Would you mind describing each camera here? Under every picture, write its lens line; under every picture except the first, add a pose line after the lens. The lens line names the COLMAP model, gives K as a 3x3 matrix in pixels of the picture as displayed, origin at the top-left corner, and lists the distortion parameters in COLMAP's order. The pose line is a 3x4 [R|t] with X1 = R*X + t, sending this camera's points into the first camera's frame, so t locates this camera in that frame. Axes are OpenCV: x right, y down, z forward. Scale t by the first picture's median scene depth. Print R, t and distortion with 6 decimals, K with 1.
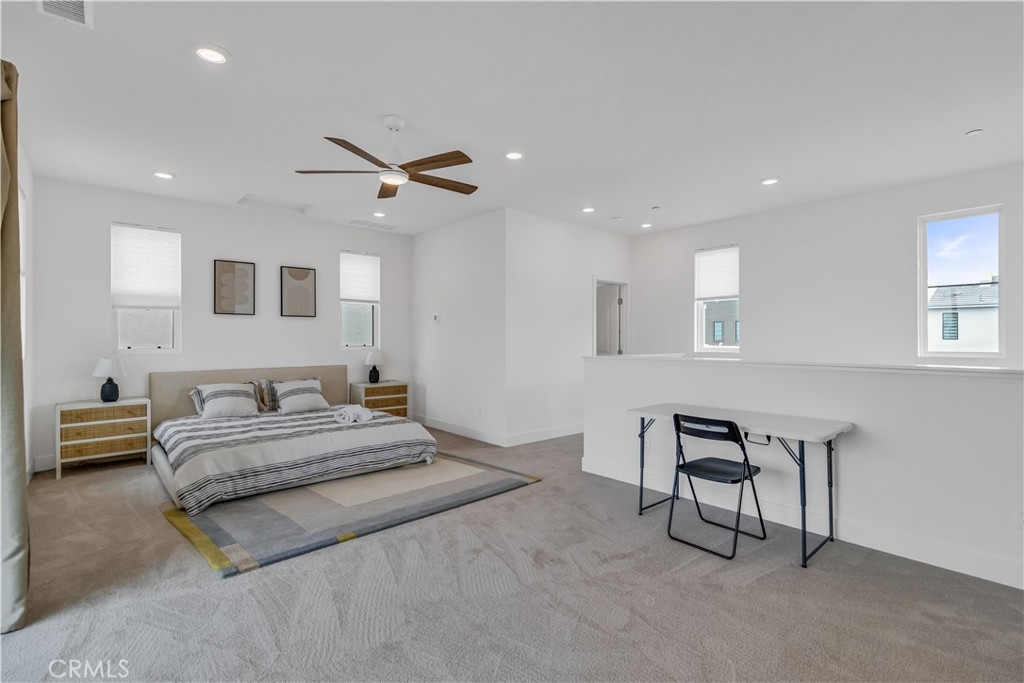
lens RADIAL K [[468.7, 0, 512.0], [0, 468.7, 341.5], [0, 0, 1]] dist [0.000604, -0.000045]
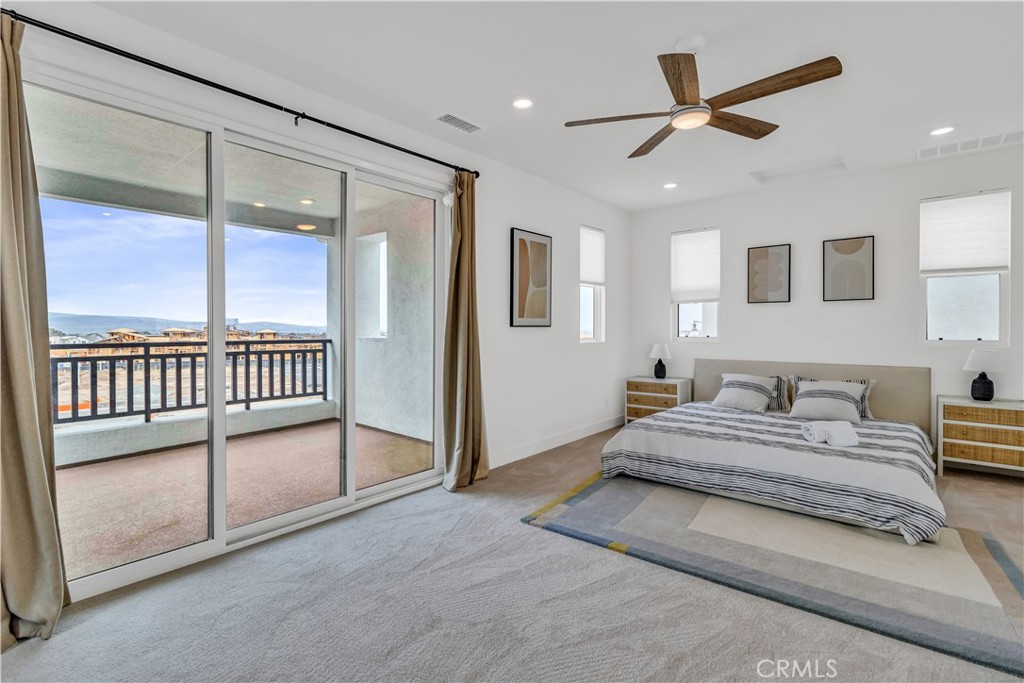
lens RADIAL K [[482.6, 0, 512.5], [0, 482.6, 331.5], [0, 0, 1]] dist [0.000182, 0.000019]
pose [[0.143861, 0.007571, -0.989569, 0.367179], [-0.006895, 0.999954, 0.006648, -0.003367], [0.989574, 0.005867, 0.143907, 0.450299]]
